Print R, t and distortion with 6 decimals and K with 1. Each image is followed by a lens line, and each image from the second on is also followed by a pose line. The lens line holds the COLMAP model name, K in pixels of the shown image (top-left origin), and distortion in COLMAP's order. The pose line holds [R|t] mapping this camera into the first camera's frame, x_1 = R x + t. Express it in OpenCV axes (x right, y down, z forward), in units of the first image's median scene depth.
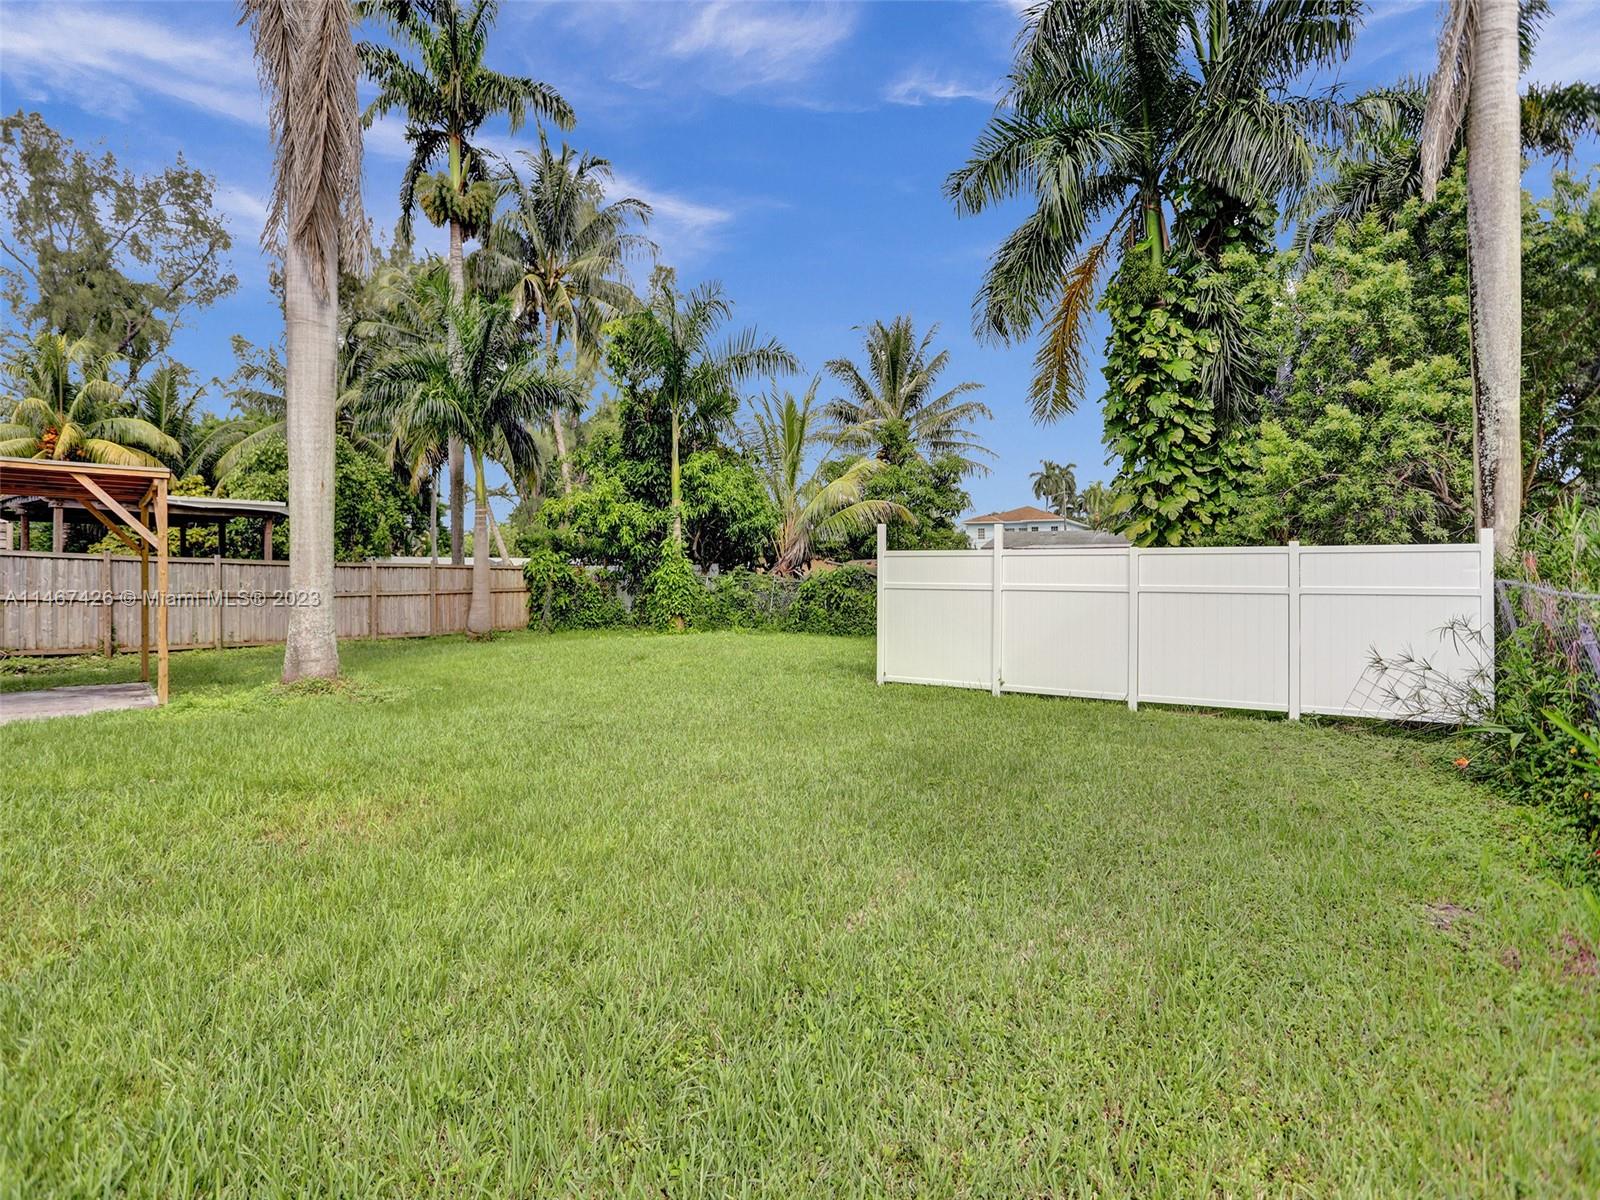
lens RADIAL K [[794.4, 0, 801.4], [0, 794.4, 572.8], [0, 0, 1]] dist [-0.040492, 0.014206]
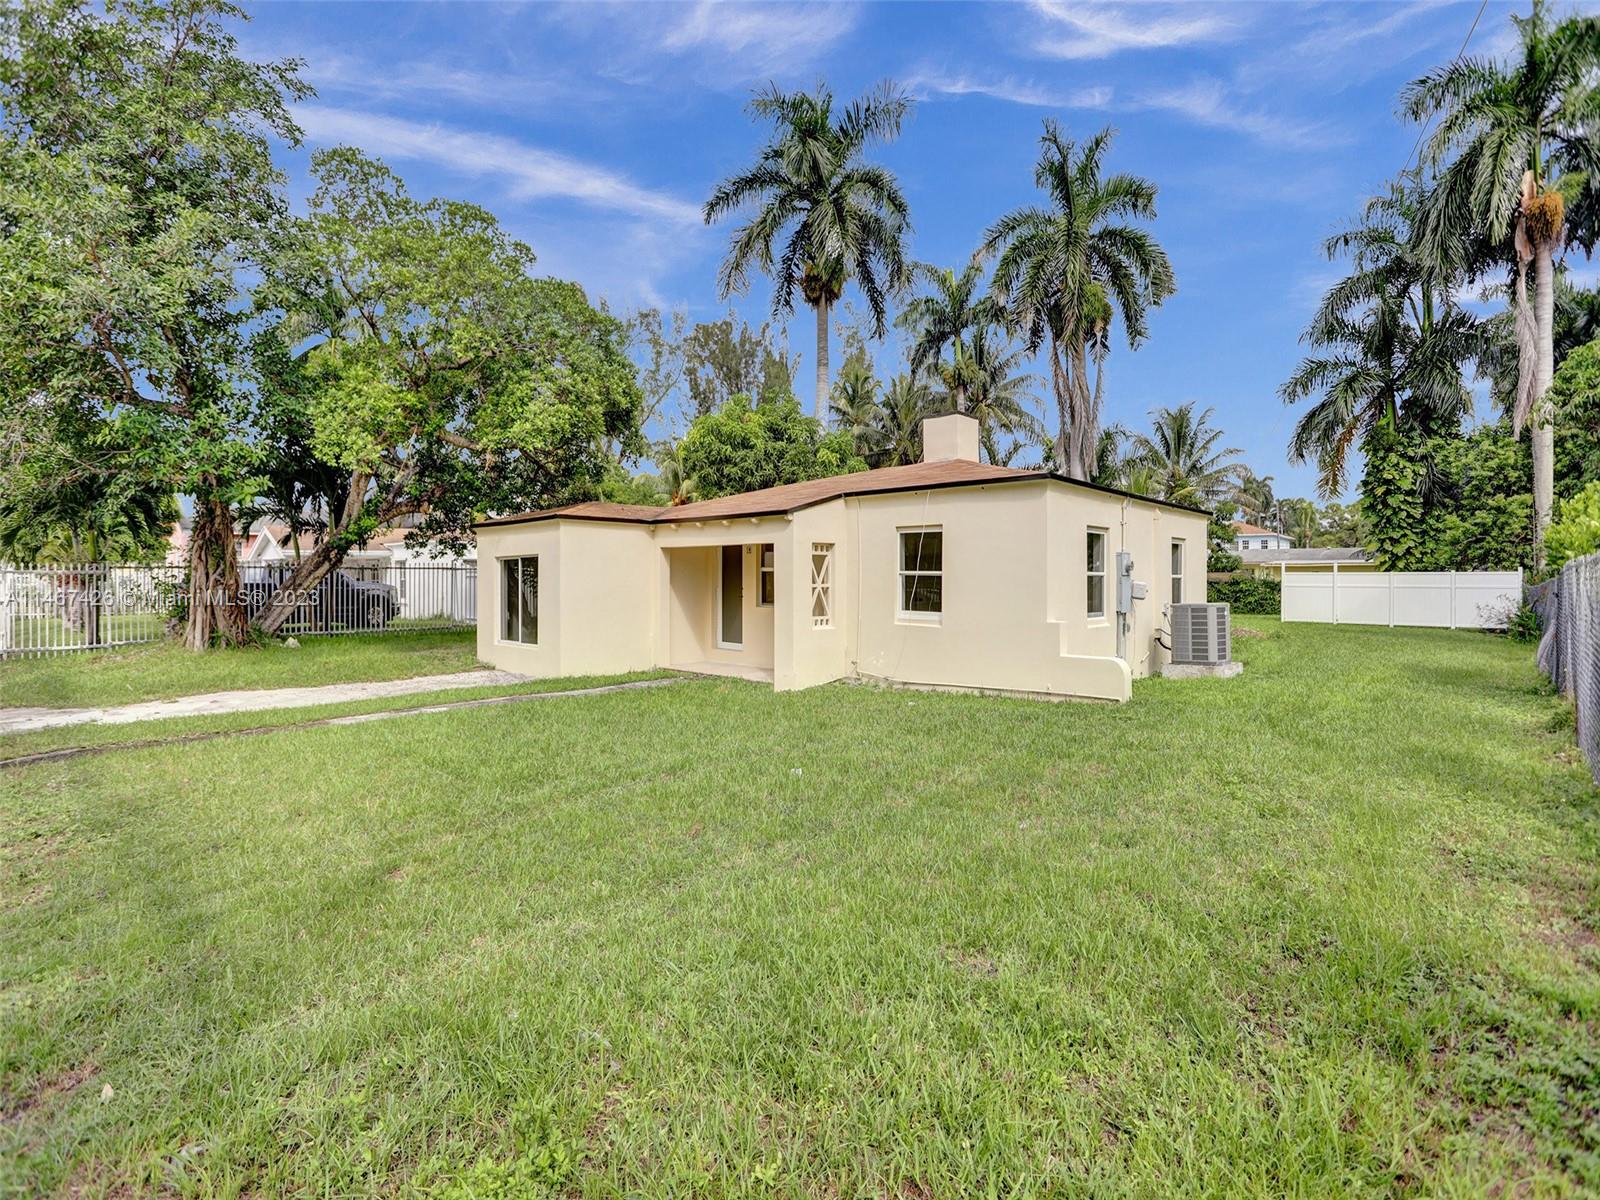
lens RADIAL K [[794.4, 0, 791.6], [0, 794.4, 589.9], [0, 0, 1]] dist [-0.040492, 0.014206]
pose [[0.980721, 0.000935, -0.195412, -0.700523], [0.001128, 0.999945, 0.010447, -0.000071], [0.195411, -0.010466, 0.980666, -1.328374]]
